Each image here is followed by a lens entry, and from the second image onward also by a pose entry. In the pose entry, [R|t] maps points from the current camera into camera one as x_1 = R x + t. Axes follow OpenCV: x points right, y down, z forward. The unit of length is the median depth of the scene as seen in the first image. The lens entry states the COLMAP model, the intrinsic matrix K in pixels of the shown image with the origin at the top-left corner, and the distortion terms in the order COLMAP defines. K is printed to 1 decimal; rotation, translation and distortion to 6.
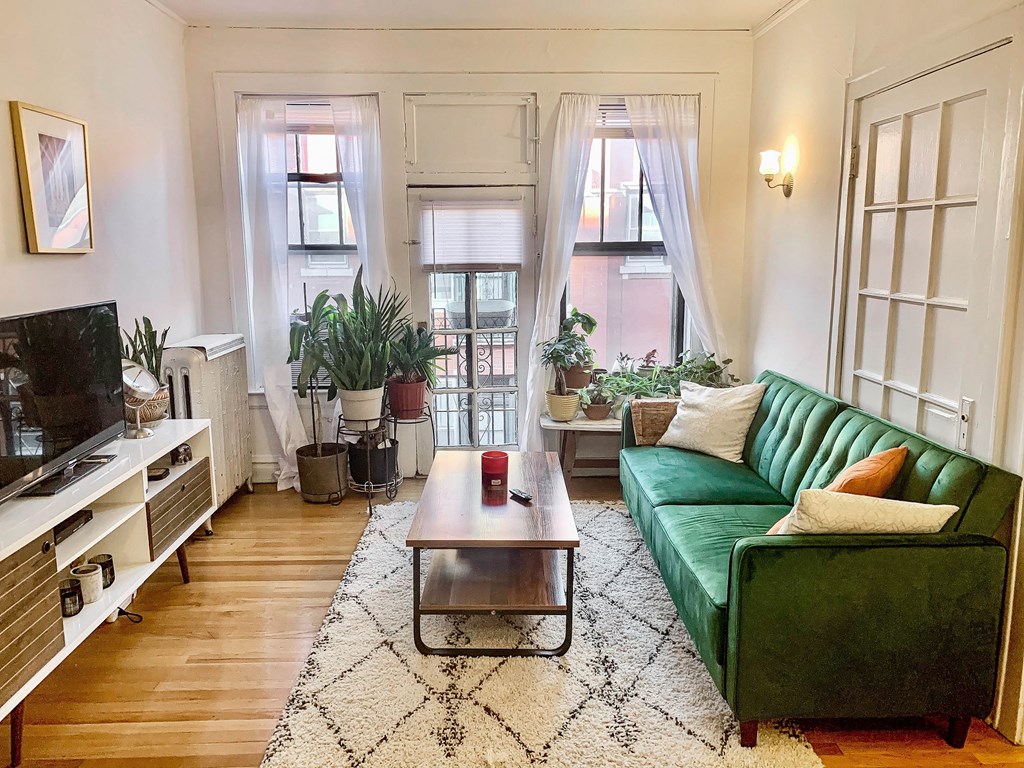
lens RADIAL K [[859.7, 0, 514.1], [0, 859.7, 385.7], [0, 0, 1]] dist [0.069189, -0.023369]
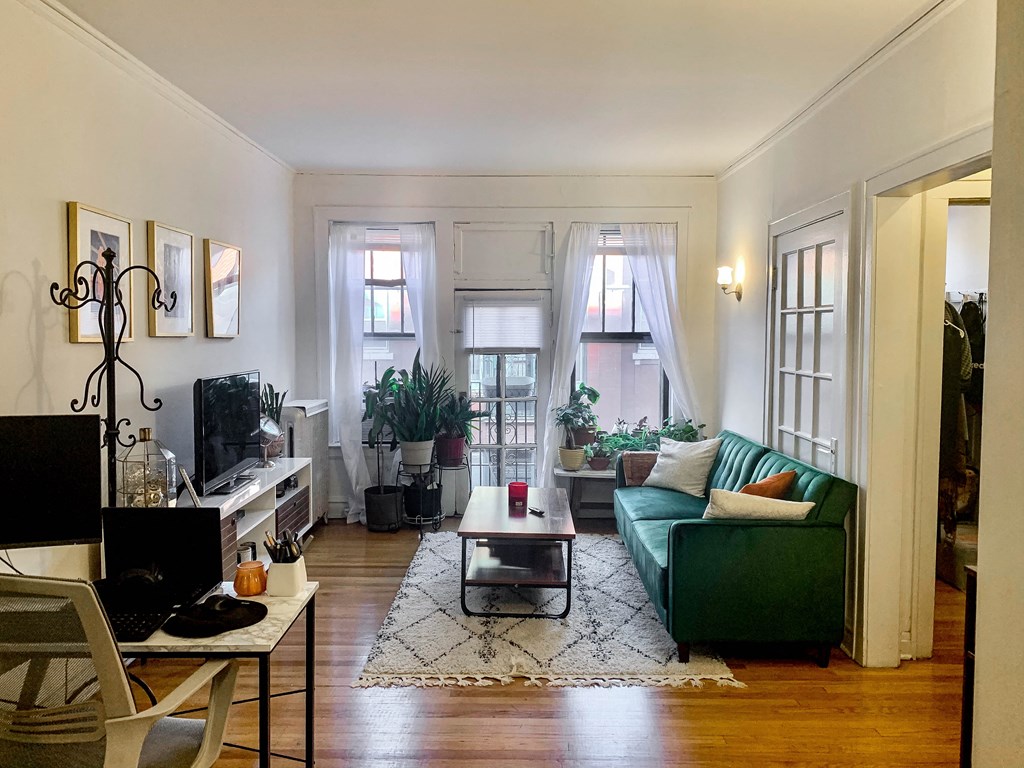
lens RADIAL K [[859.7, 0, 512.5], [0, 859.7, 380.6], [0, 0, 1]] dist [0.069189, -0.023369]
pose [[0.999494, 0.010076, -0.030166, 0.007532], [-0.013258, 0.994148, -0.107213, 0.056975], [0.028910, 0.107559, 0.993778, -0.347835]]
